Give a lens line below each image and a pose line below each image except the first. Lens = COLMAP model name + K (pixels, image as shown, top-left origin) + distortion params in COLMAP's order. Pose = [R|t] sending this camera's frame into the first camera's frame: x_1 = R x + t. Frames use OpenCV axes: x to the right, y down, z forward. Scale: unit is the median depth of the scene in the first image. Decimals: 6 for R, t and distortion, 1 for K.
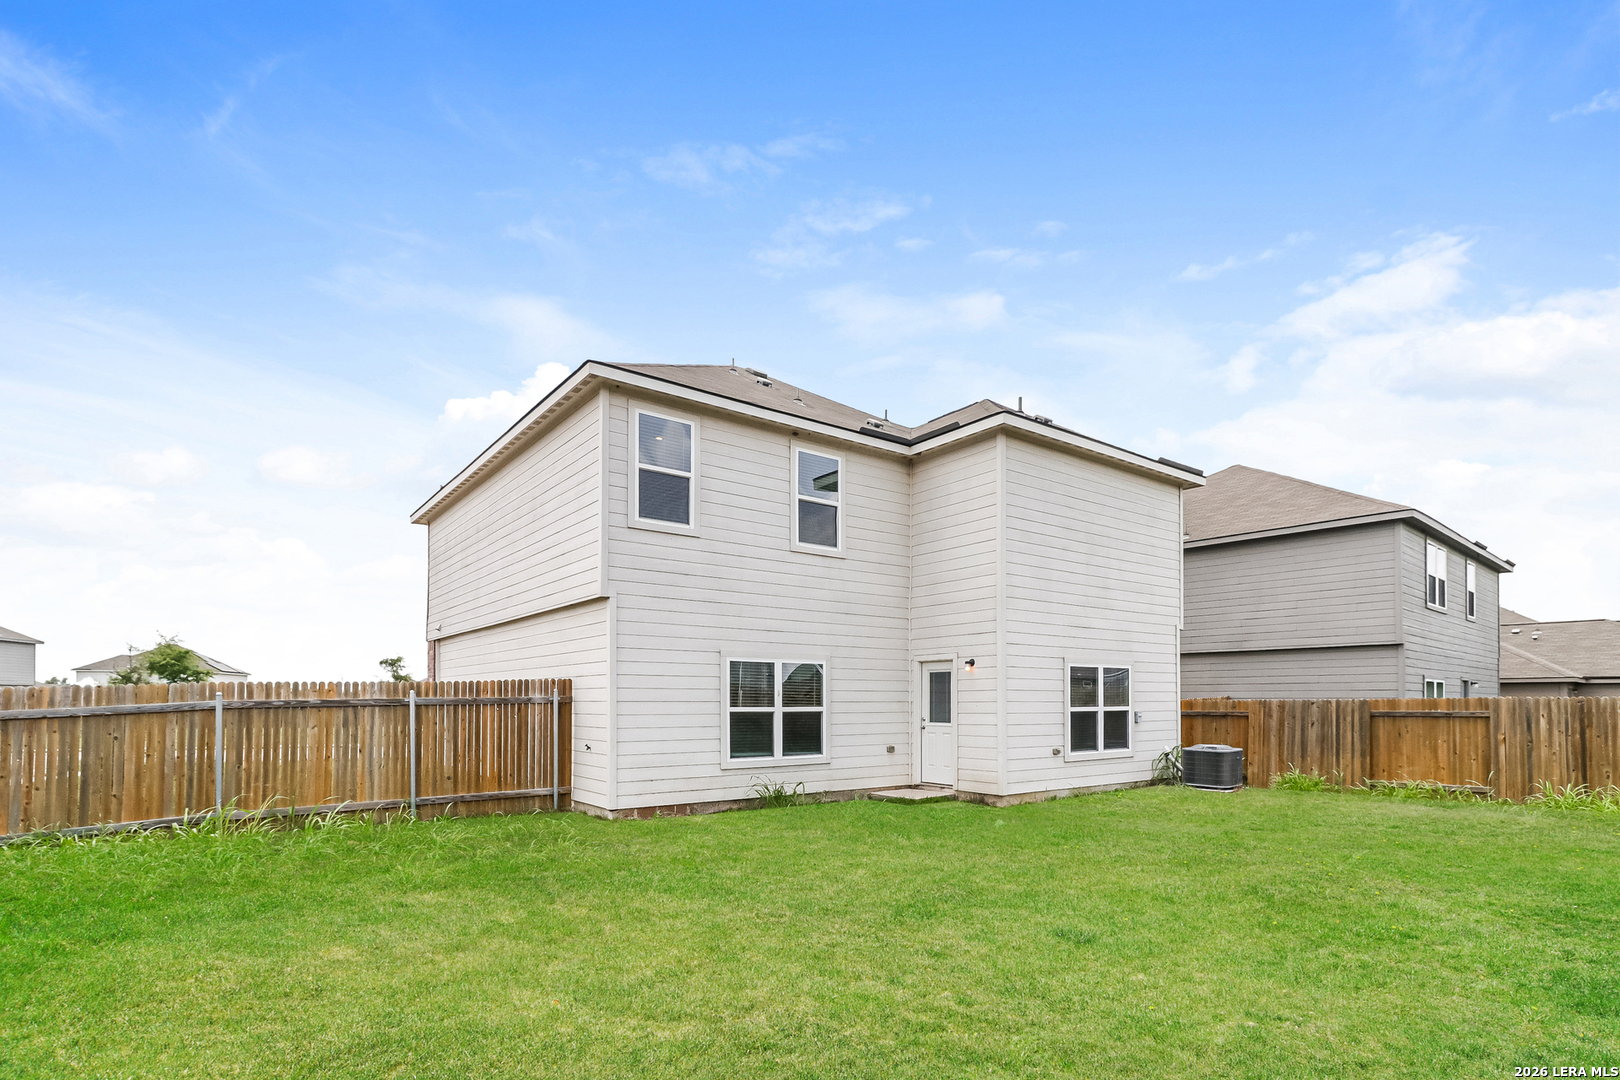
lens RADIAL K [[762.4, 0, 810.0], [0, 762.4, 540.0], [0, 0, 1]] dist [0.013196, 0.000006]
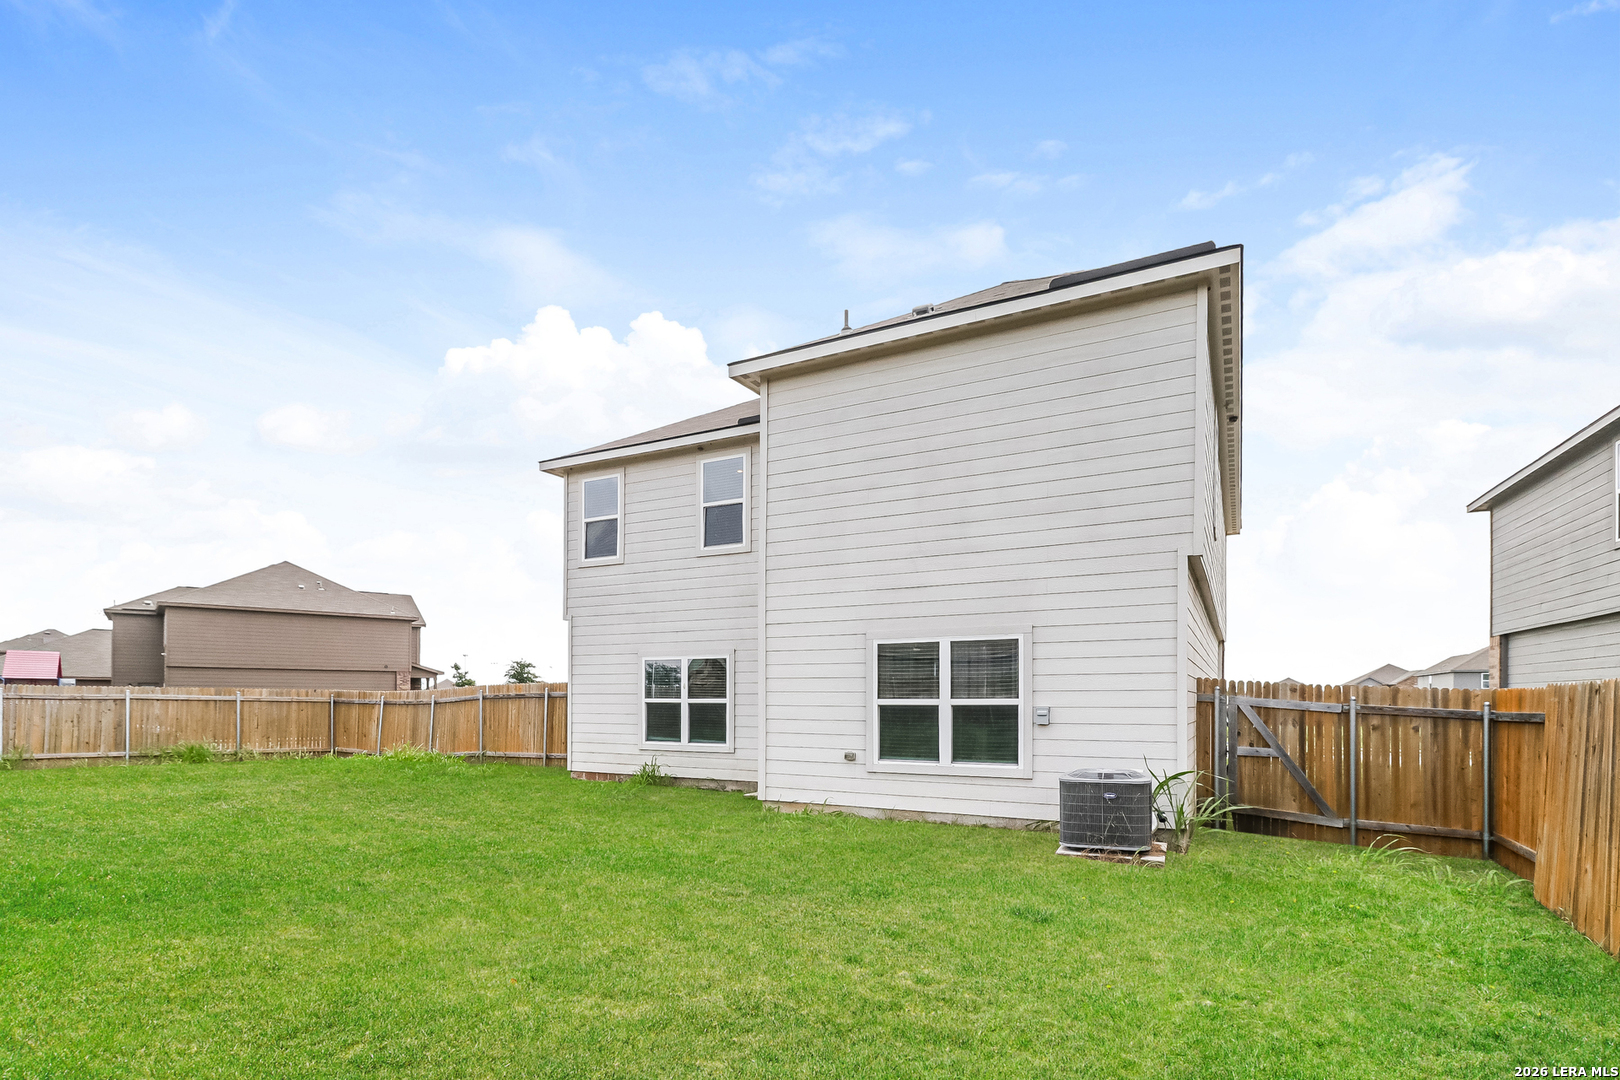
lens RADIAL K [[754.3, 0, 805.9], [0, 754.3, 534.9], [0, 0, 1]] dist [0.000383, -0.000113]
pose [[0.449956, -0.187789, -0.873083, 1.014238], [0.189412, 0.975467, -0.112195, 0.136701], [0.872733, -0.114889, 0.474487, 0.631042]]
